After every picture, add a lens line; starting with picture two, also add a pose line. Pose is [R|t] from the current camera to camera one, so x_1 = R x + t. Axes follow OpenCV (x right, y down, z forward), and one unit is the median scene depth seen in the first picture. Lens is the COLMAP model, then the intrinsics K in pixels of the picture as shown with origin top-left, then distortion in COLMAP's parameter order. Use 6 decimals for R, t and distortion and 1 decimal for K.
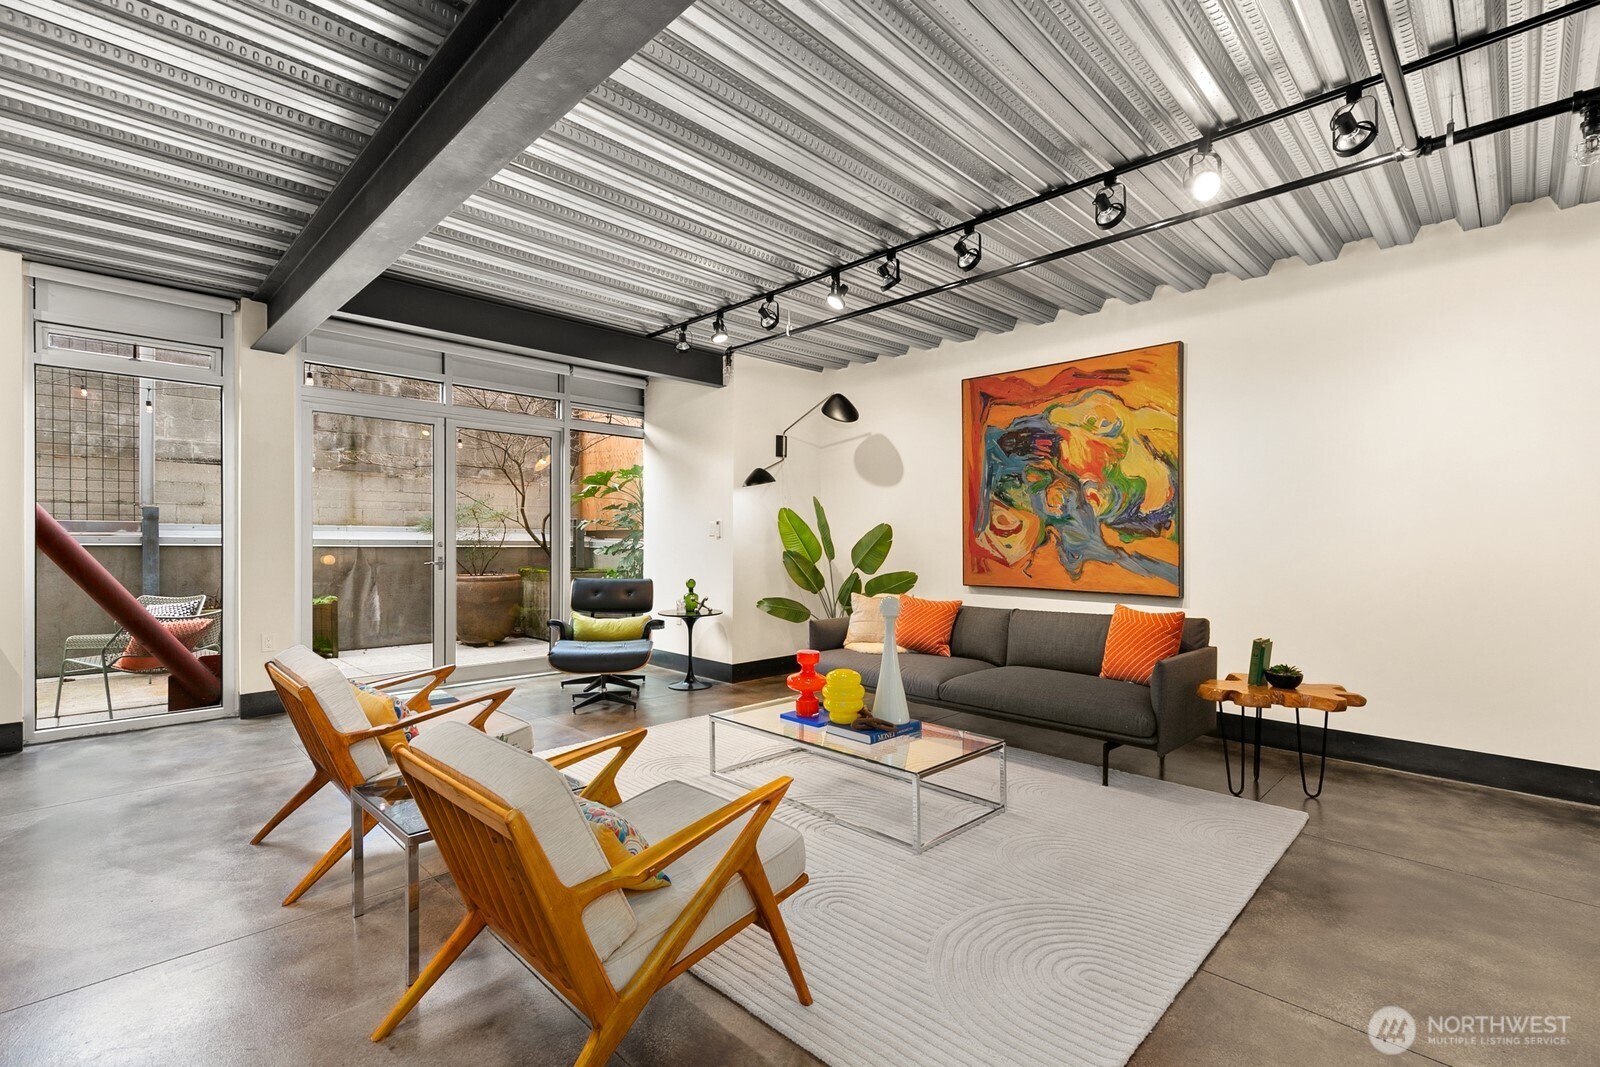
lens RADIAL K [[722.3, 0, 798.7], [0, 722.3, 540.0], [0, 0, 1]] dist [0.013282, -0.001196]
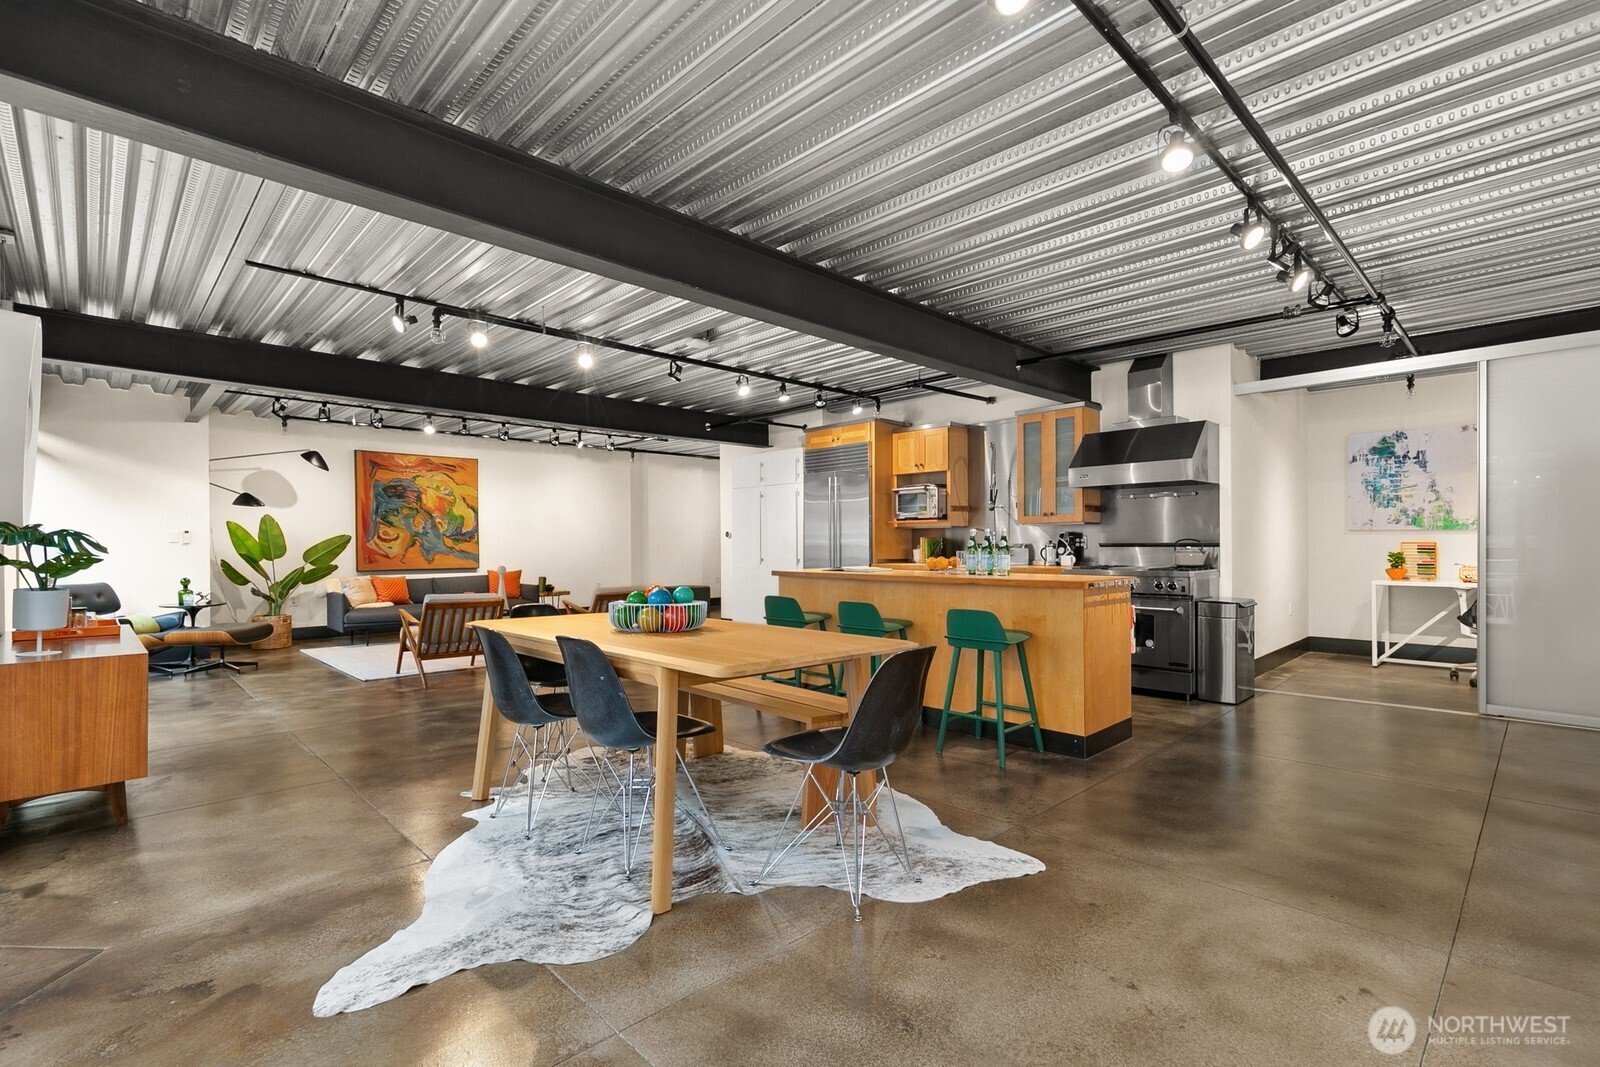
lens RADIAL K [[722.3, 0, 787.4], [0, 722.3, 540.9], [0, 0, 1]] dist [0.013282, -0.001196]
pose [[0.034226, -0.000553, 0.999414, -1.554662], [0.005996, 0.999982, 0.000347, -0.003055], [-0.999396, 0.005981, 0.034229, -0.072000]]
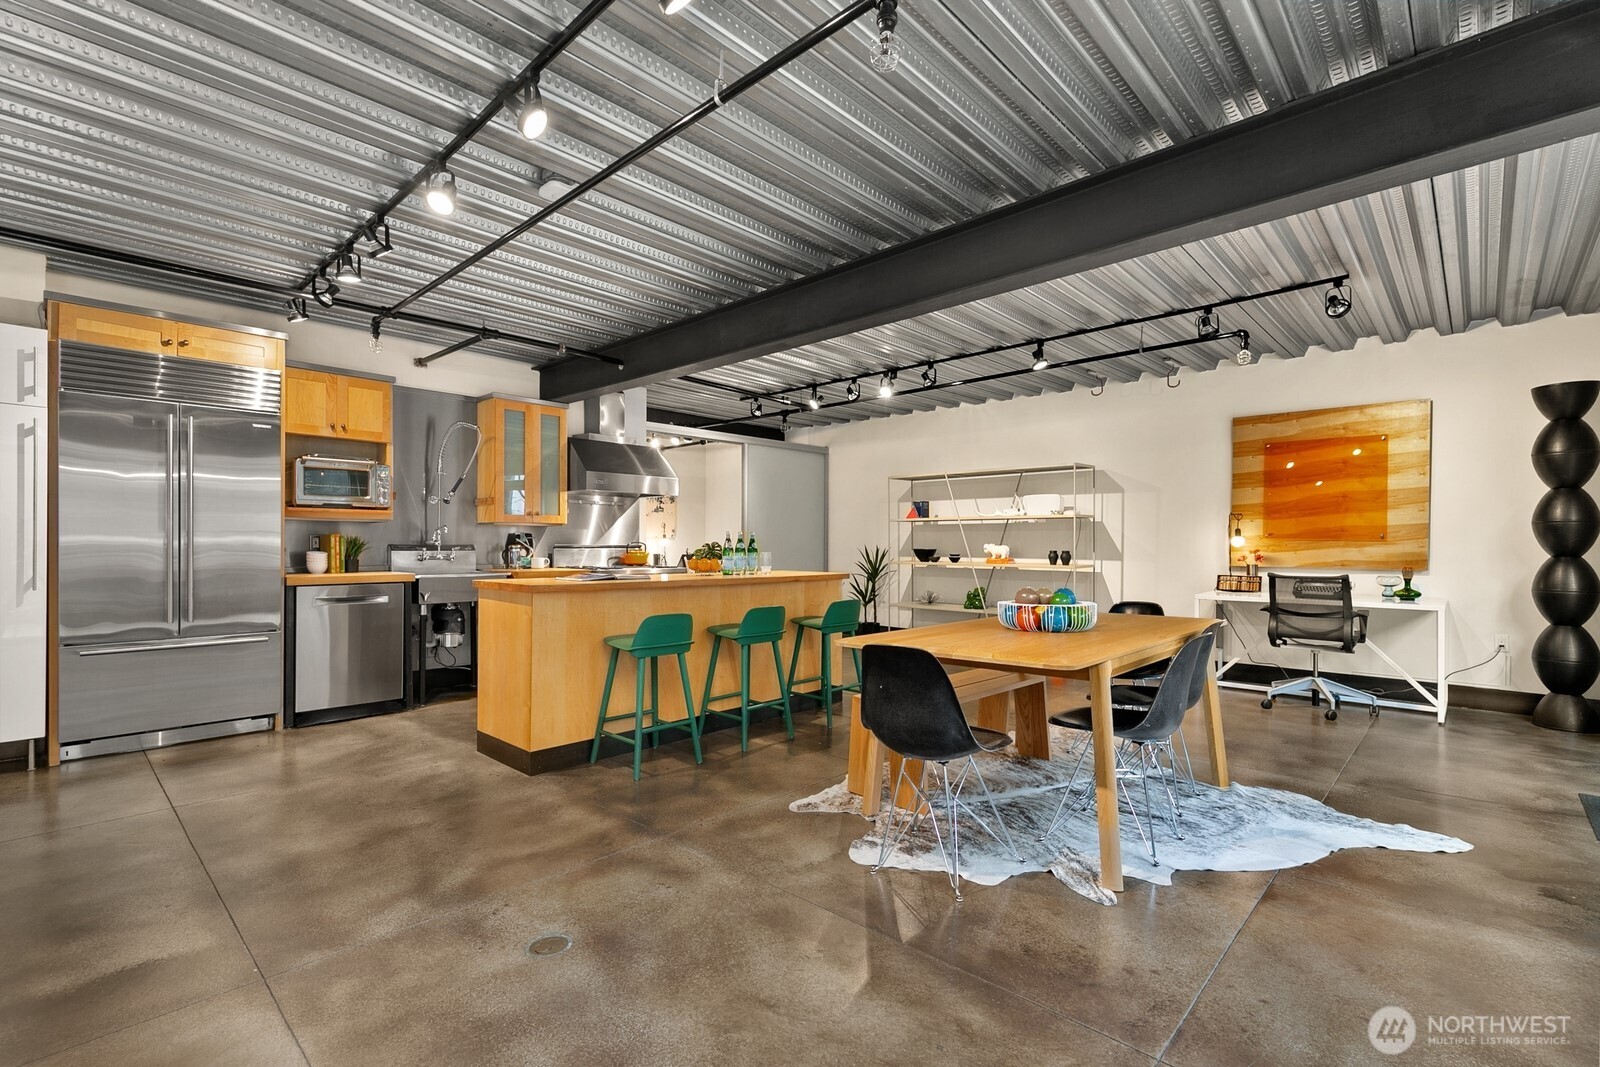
lens RADIAL K [[722.3, 0, 805.4], [0, 722.3, 548.9], [0, 0, 1]] dist [0.013282, -0.001196]
pose [[-0.999825, -0.008196, -0.016803, -0.708496], [-0.008297, 0.999948, 0.005962, 0.000059], [0.016753, 0.006100, -0.999841, 0.697922]]
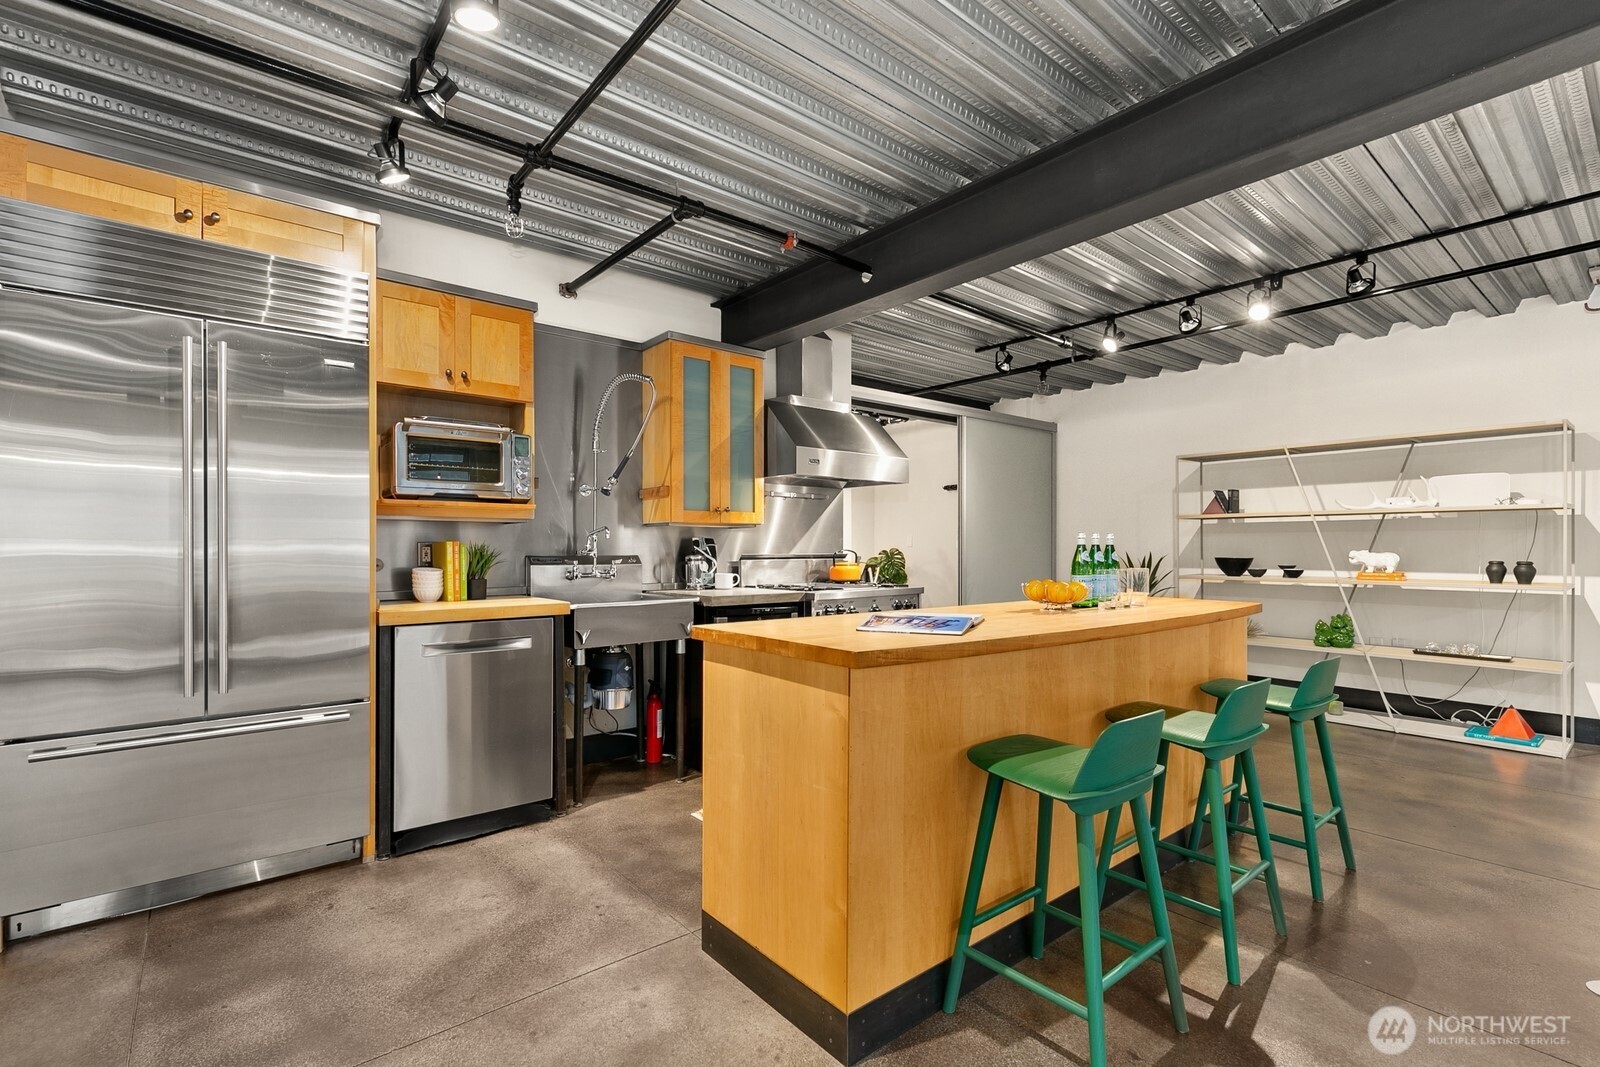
lens RADIAL K [[722.3, 0, 802.7], [0, 722.3, 555.2], [0, 0, 1]] dist [0.013282, -0.001196]
pose [[-0.994162, -0.005654, 0.107748, -0.465044], [-0.004586, 0.999938, 0.010160, -0.004454], [-0.107799, 0.009607, -0.994126, 0.308180]]
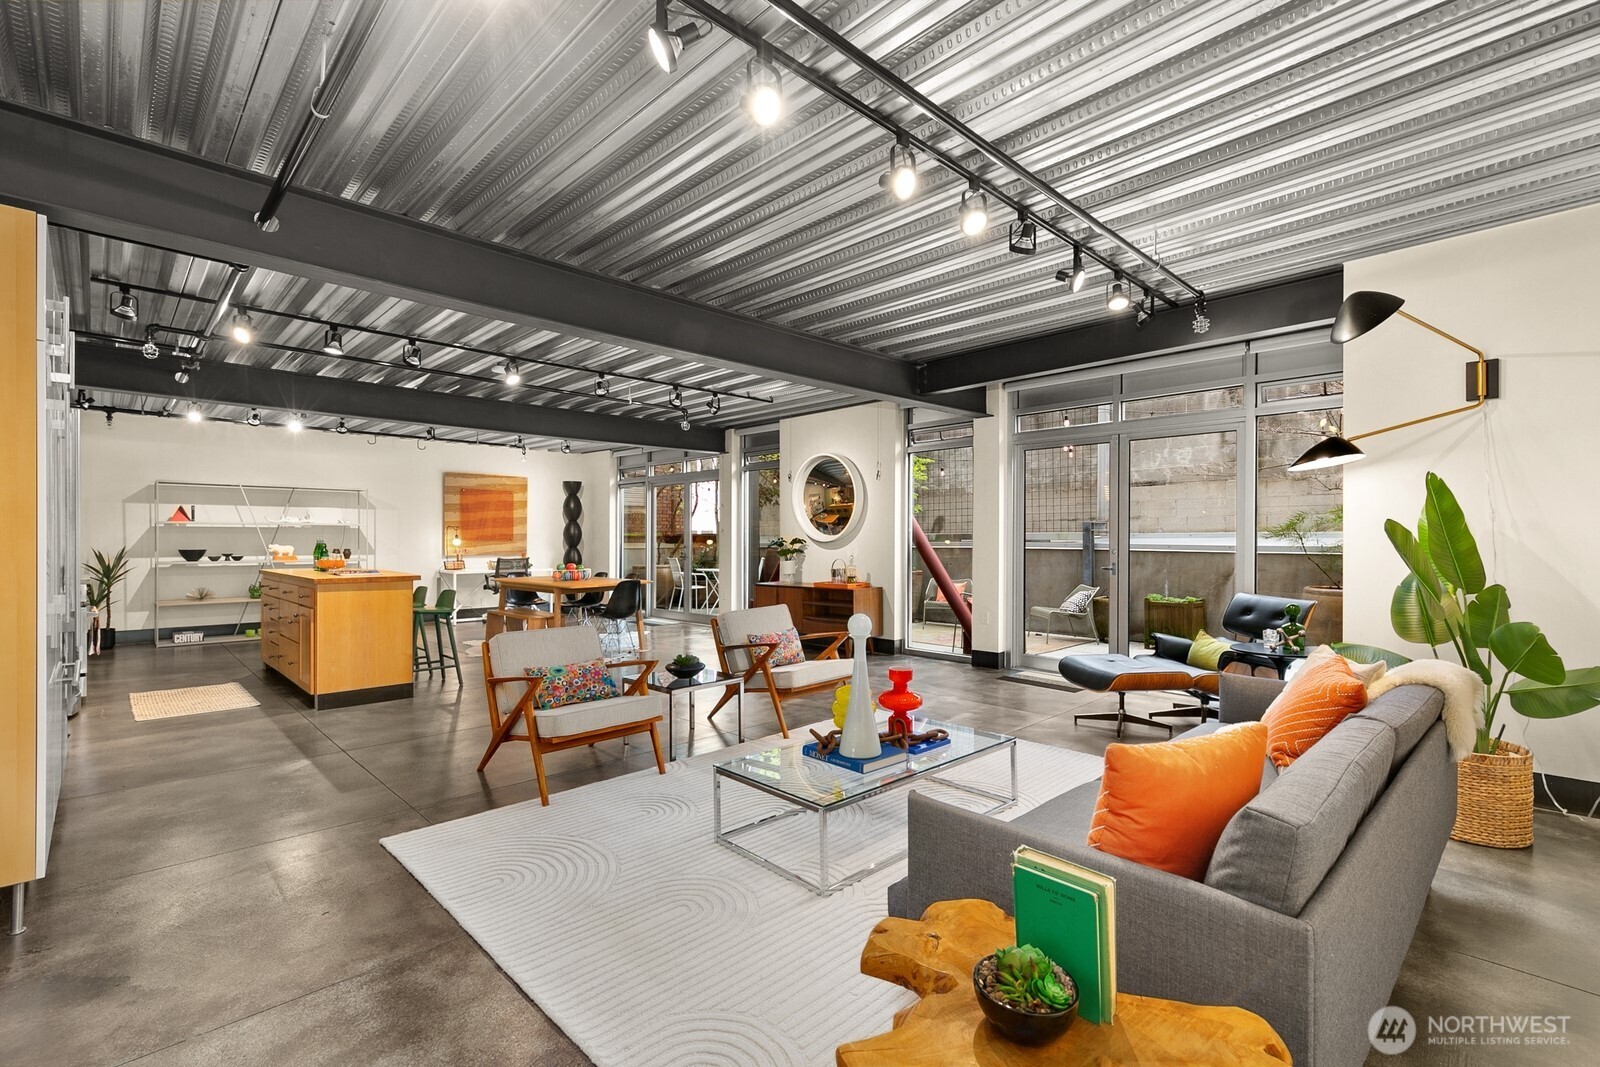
lens RADIAL K [[722.3, 0, 802.9], [0, 722.3, 530.2], [0, 0, 1]] dist [0.013282, -0.001196]
pose [[-0.038430, -0.018902, -0.999083, 0.649938], [0.000557, 0.999821, -0.018937, -0.004357], [0.999261, -0.001284, -0.038413, 0.639581]]
